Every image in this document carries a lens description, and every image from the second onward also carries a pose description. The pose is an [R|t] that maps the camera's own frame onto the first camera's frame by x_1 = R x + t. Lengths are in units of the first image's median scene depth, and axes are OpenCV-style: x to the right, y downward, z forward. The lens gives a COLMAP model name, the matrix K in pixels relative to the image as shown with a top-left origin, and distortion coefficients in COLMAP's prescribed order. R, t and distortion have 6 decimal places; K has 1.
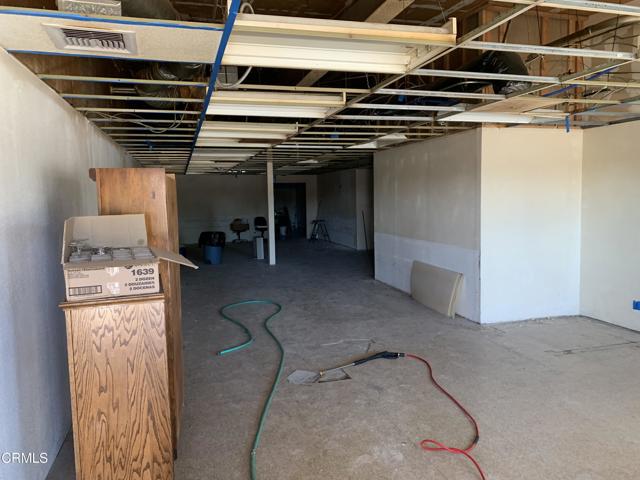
lens RADIAL K [[478.4, 0, 320.7], [0, 478.4, 243.8], [0, 0, 1]] dist [0.032549, -0.036130]
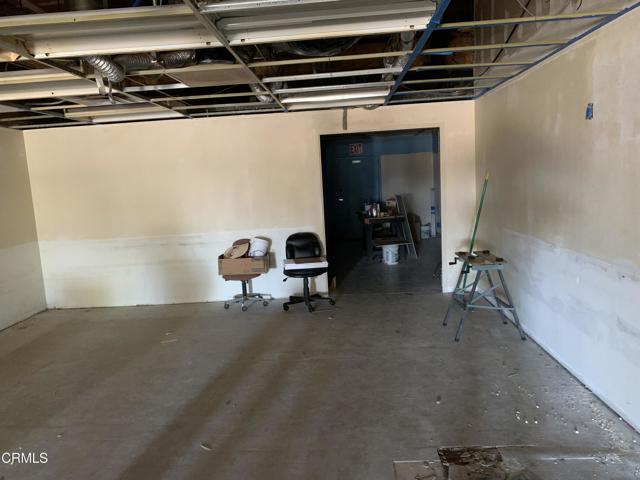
lens RADIAL K [[478.4, 0, 320.7], [0, 478.4, 243.8], [0, 0, 1]] dist [0.032549, -0.036130]
pose [[0.940236, 0.012964, -0.340277, 0.003515], [0.005911, 0.998503, 0.054376, -0.068736], [0.340473, -0.053138, 0.938752, 0.691981]]
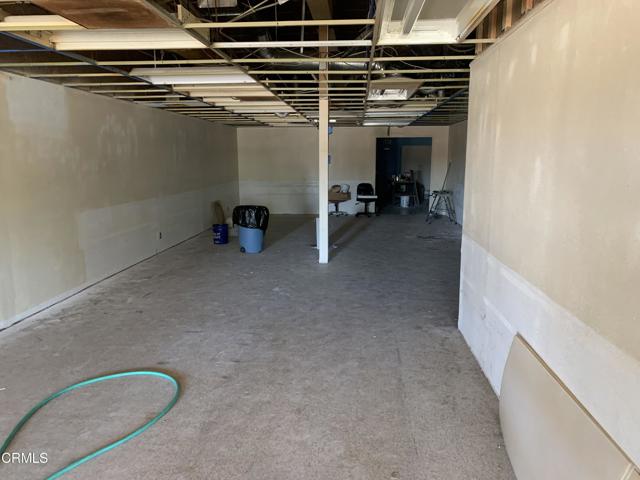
lens RADIAL K [[478.4, 0, 320.7], [0, 478.4, 243.8], [0, 0, 1]] dist [0.032549, -0.036130]
pose [[0.929560, 0.082696, -0.359277, 0.086280], [-0.052104, 0.994205, 0.094031, -0.029490], [0.364971, -0.068688, 0.928482, 0.280004]]
